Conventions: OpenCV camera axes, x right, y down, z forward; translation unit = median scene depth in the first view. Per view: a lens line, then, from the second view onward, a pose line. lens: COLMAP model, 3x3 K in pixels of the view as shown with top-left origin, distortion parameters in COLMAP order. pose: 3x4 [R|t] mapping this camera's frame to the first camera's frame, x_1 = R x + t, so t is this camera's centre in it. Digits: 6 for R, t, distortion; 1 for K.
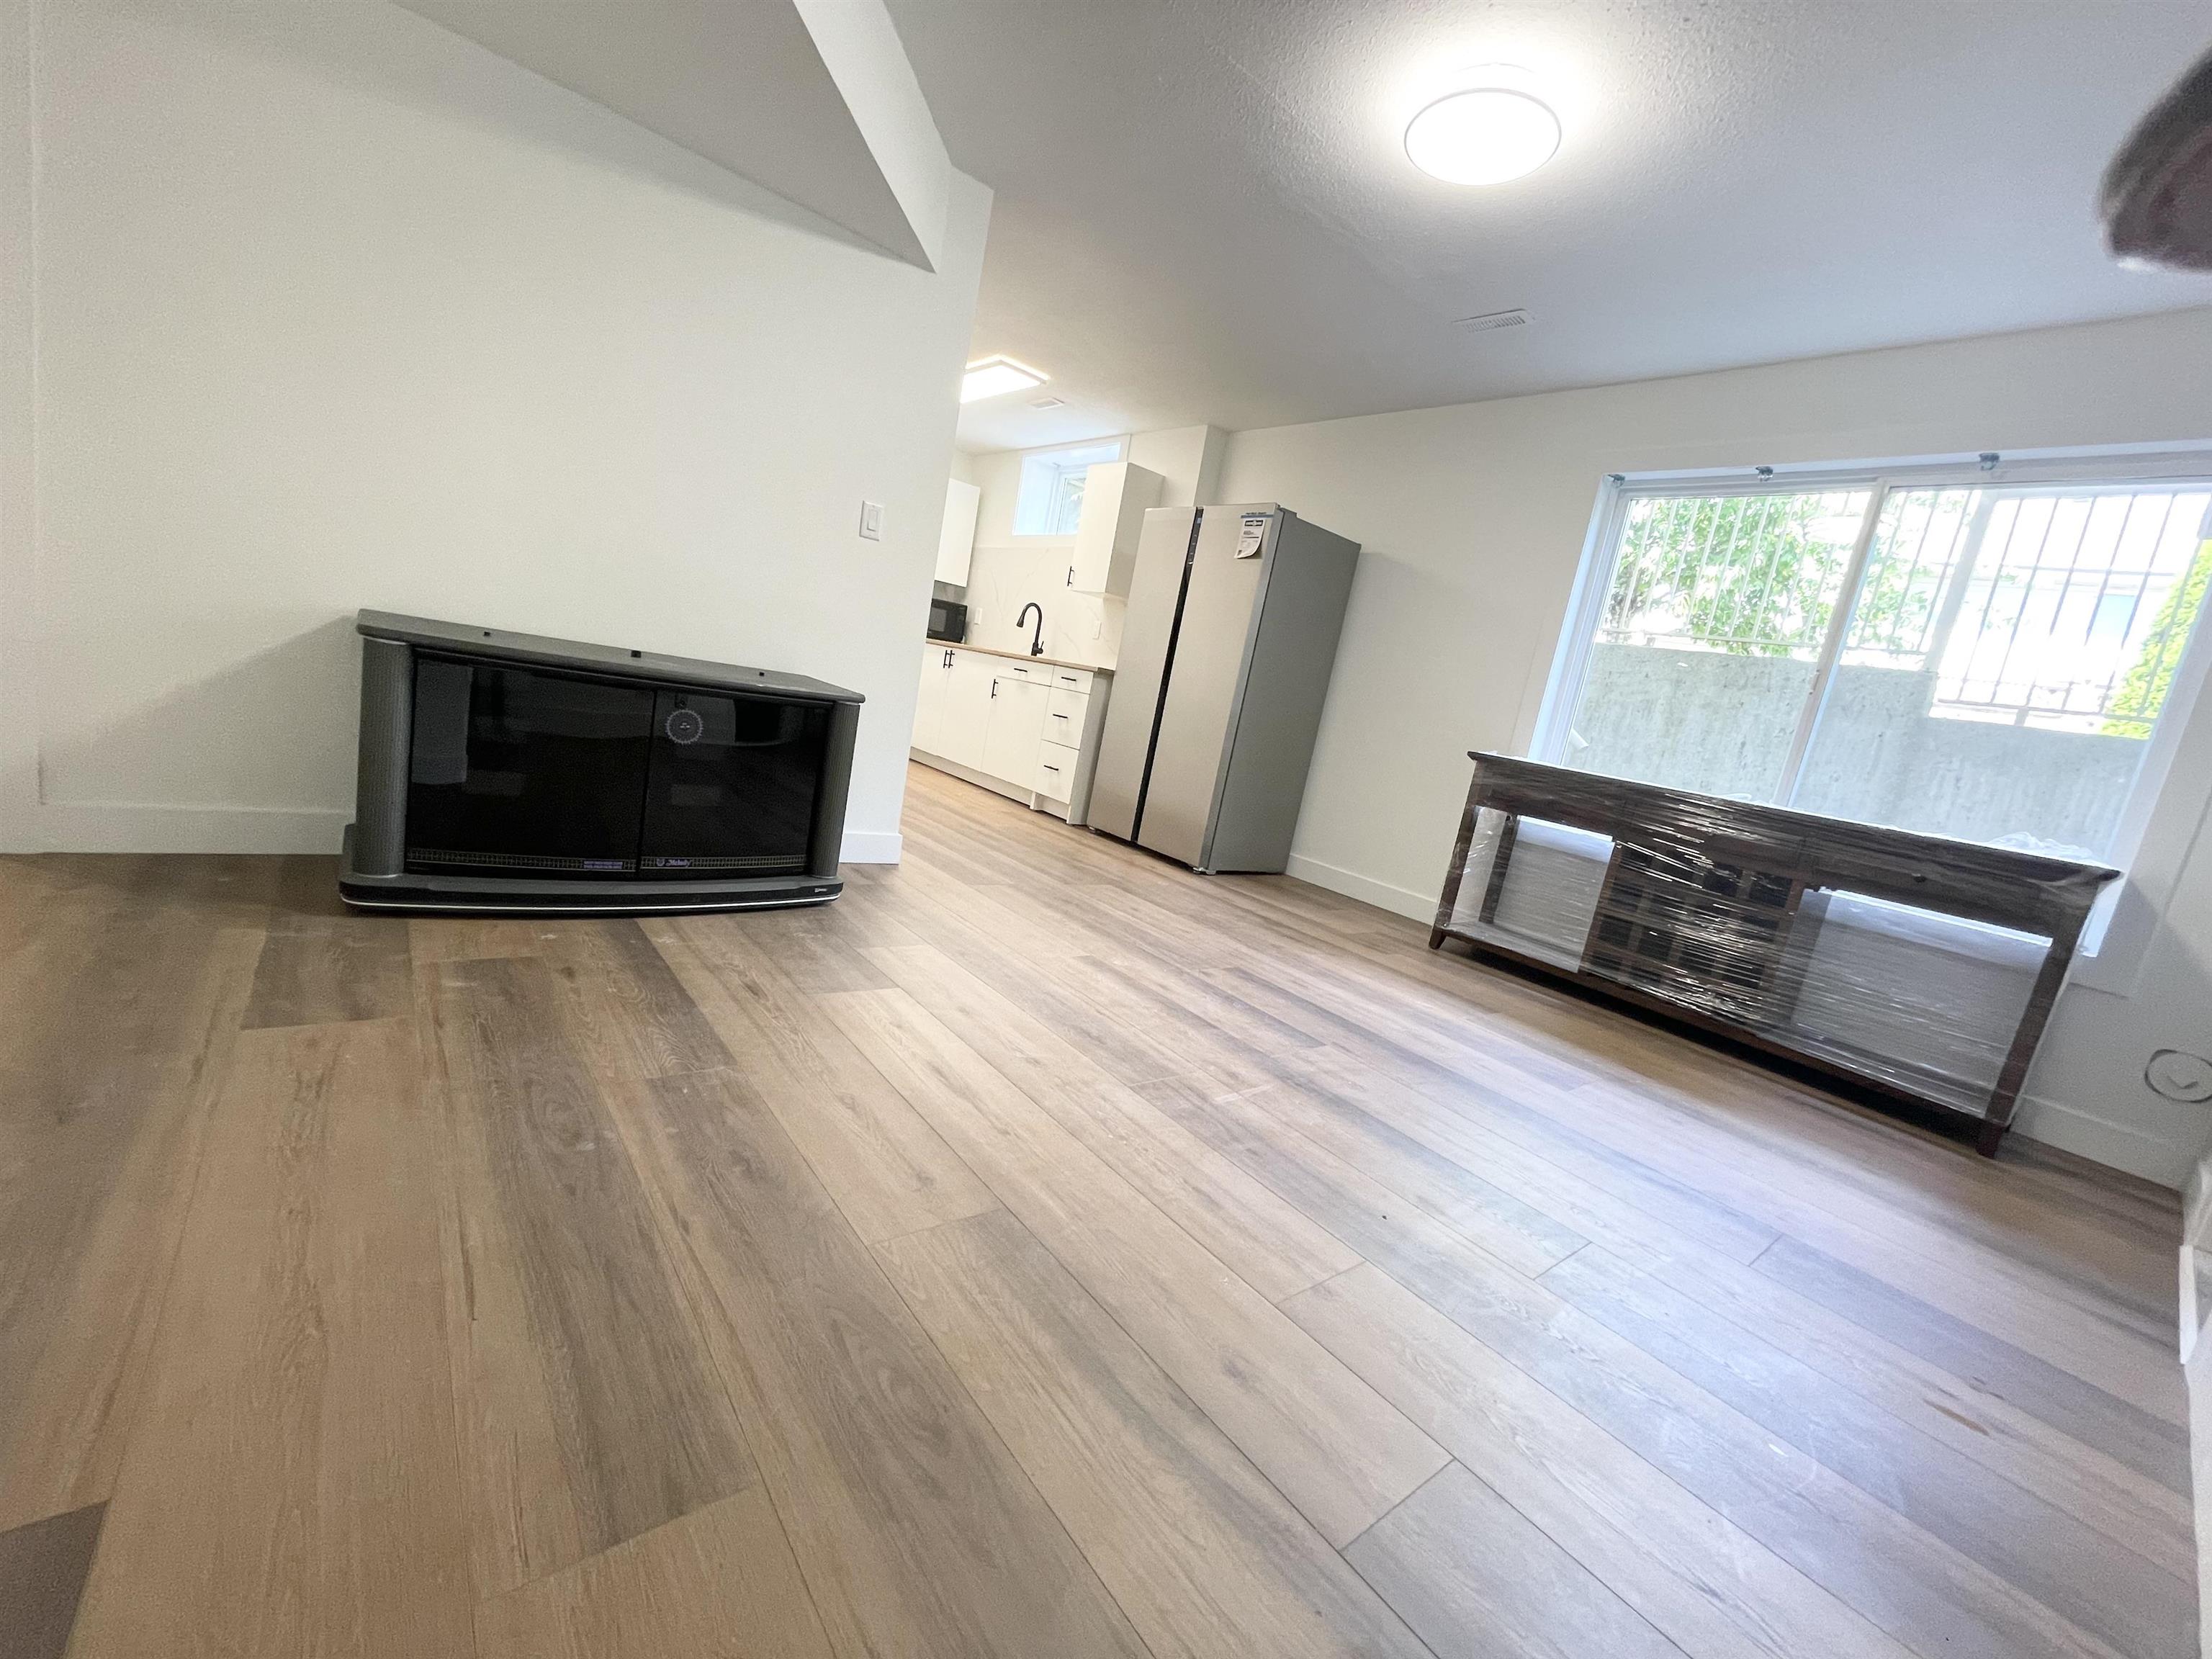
lens RADIAL K [[888.9, 0, 1100.7], [0, 888.9, 843.3], [0, 0, 1]] dist [-0.000499, 0.000177]
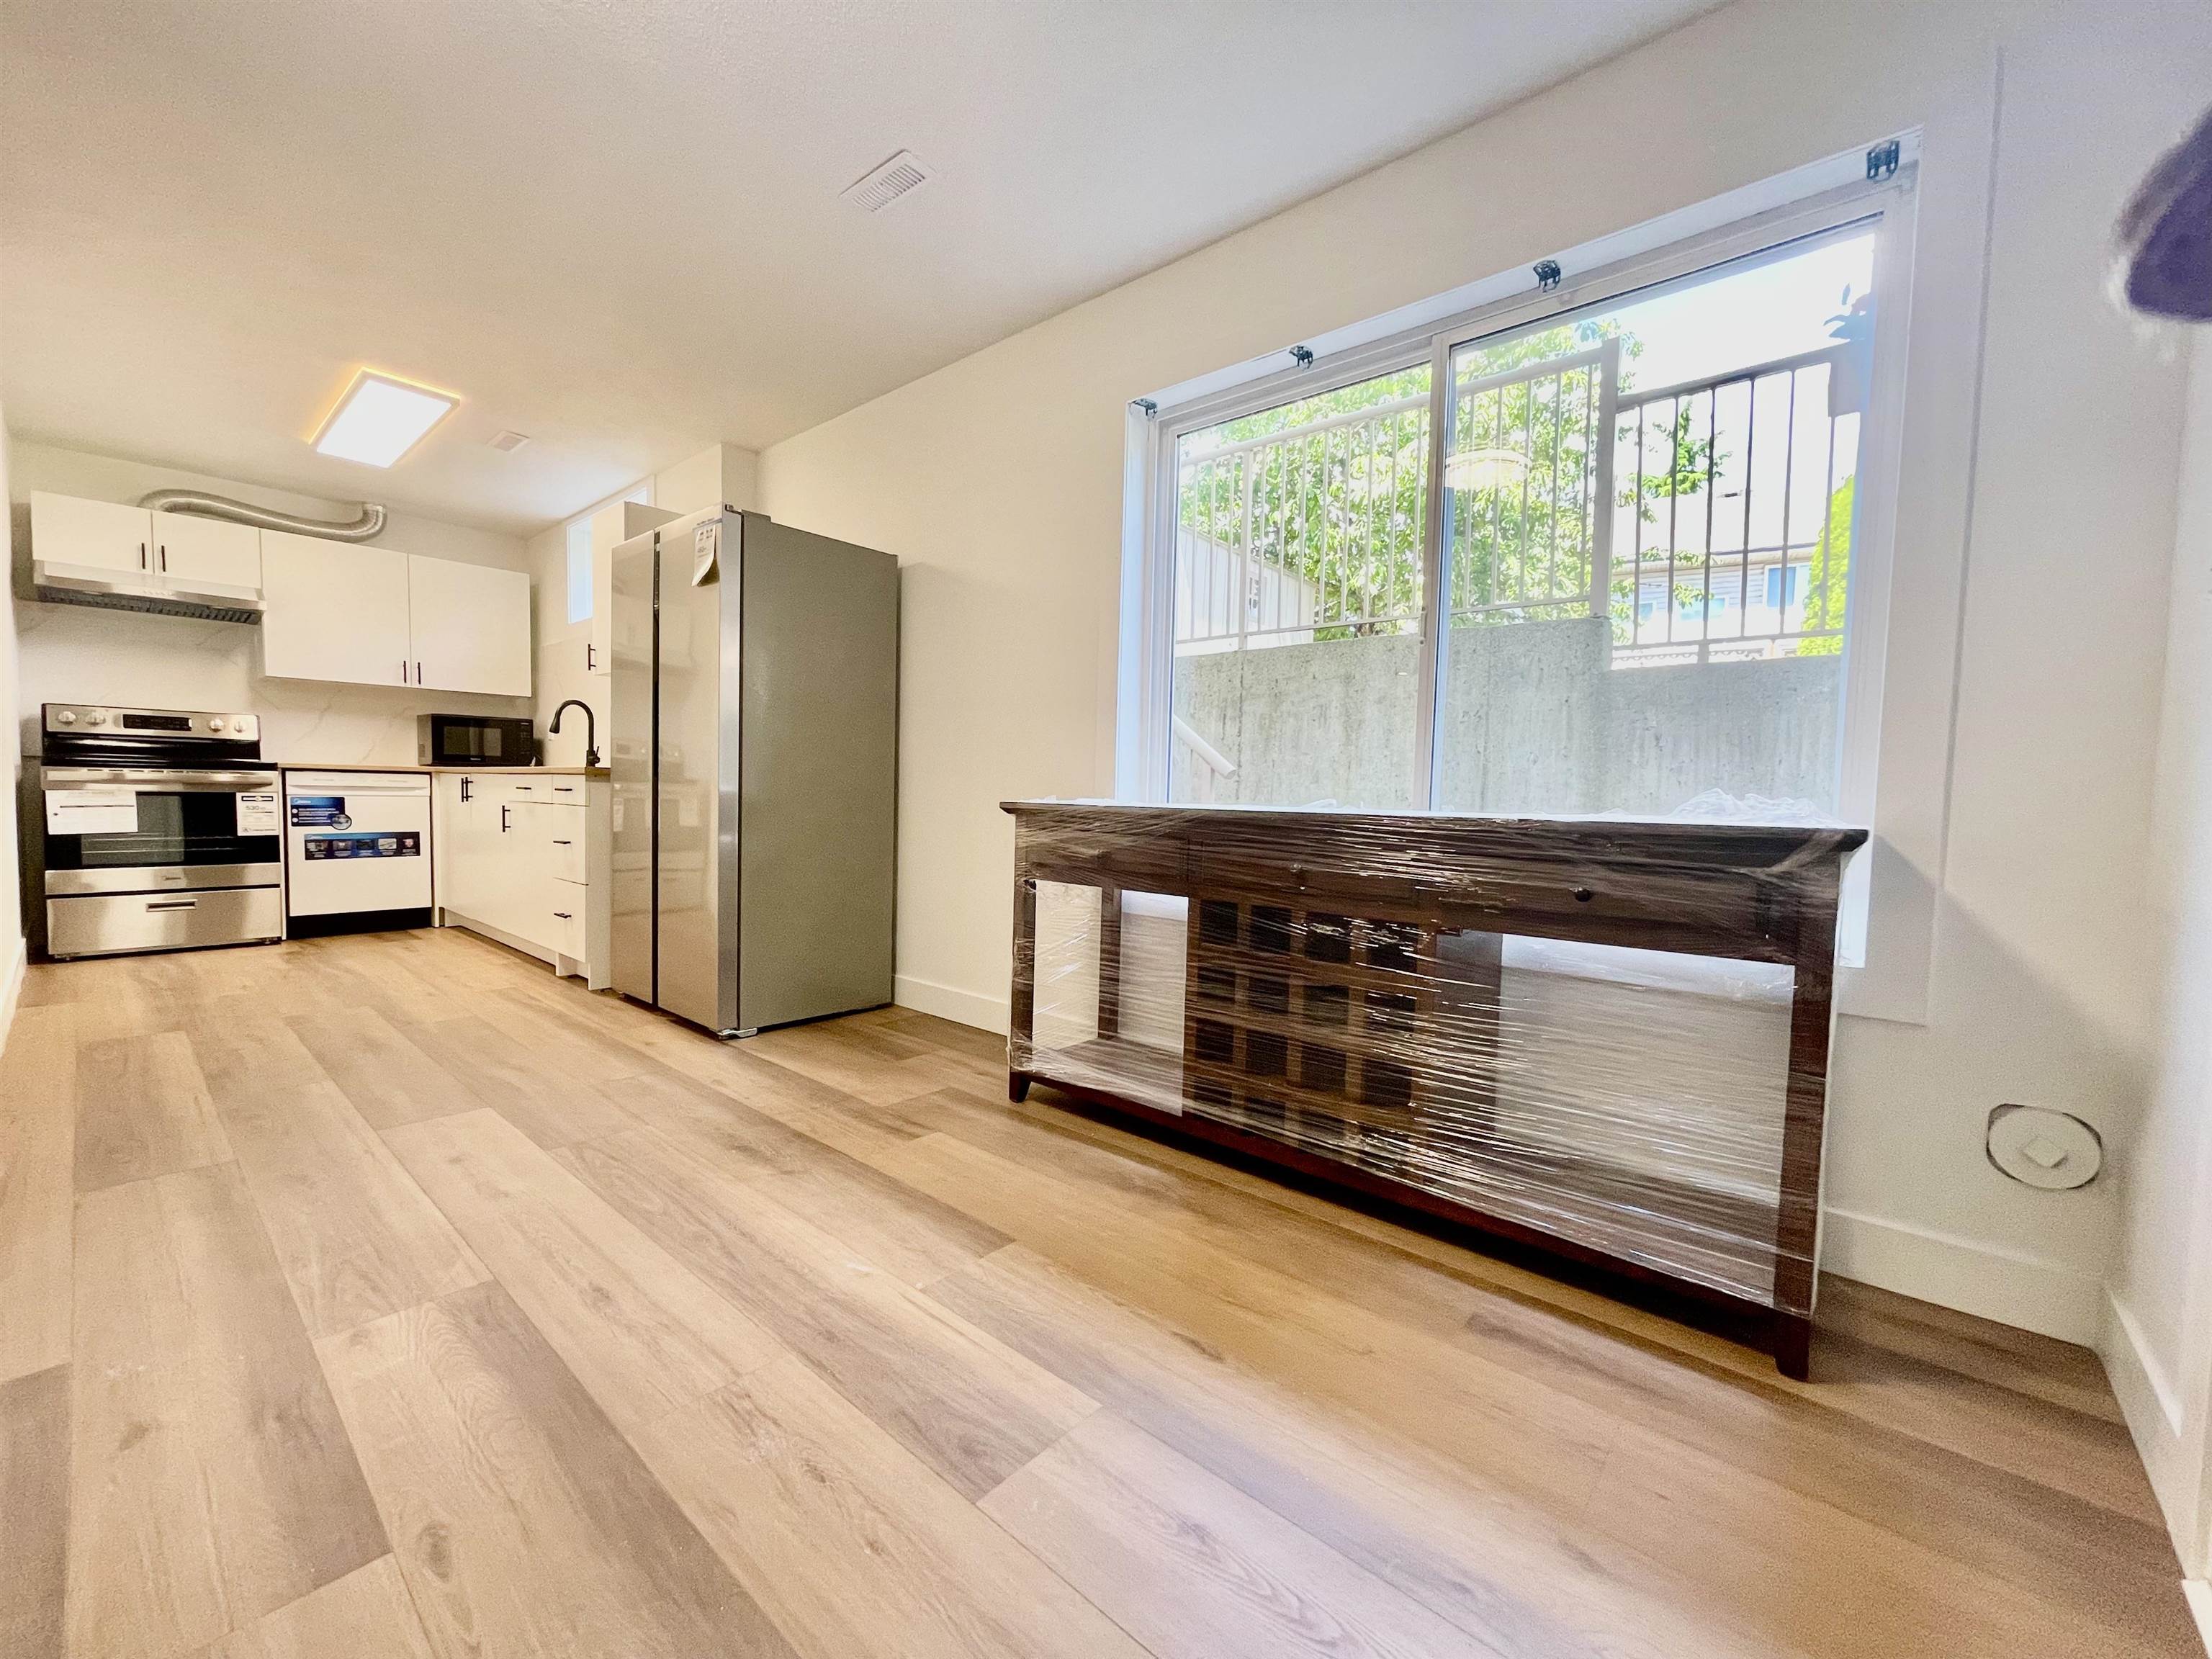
lens RADIAL K [[888.9, 0, 1103.6], [0, 888.9, 840.8], [0, 0, 1]] dist [-0.000499, 0.000177]
pose [[0.972113, -0.167101, 0.164540, 0.423920], [0.183449, 0.978932, -0.089657, -0.000285], [-0.146092, 0.117342, 0.982287, 0.375806]]
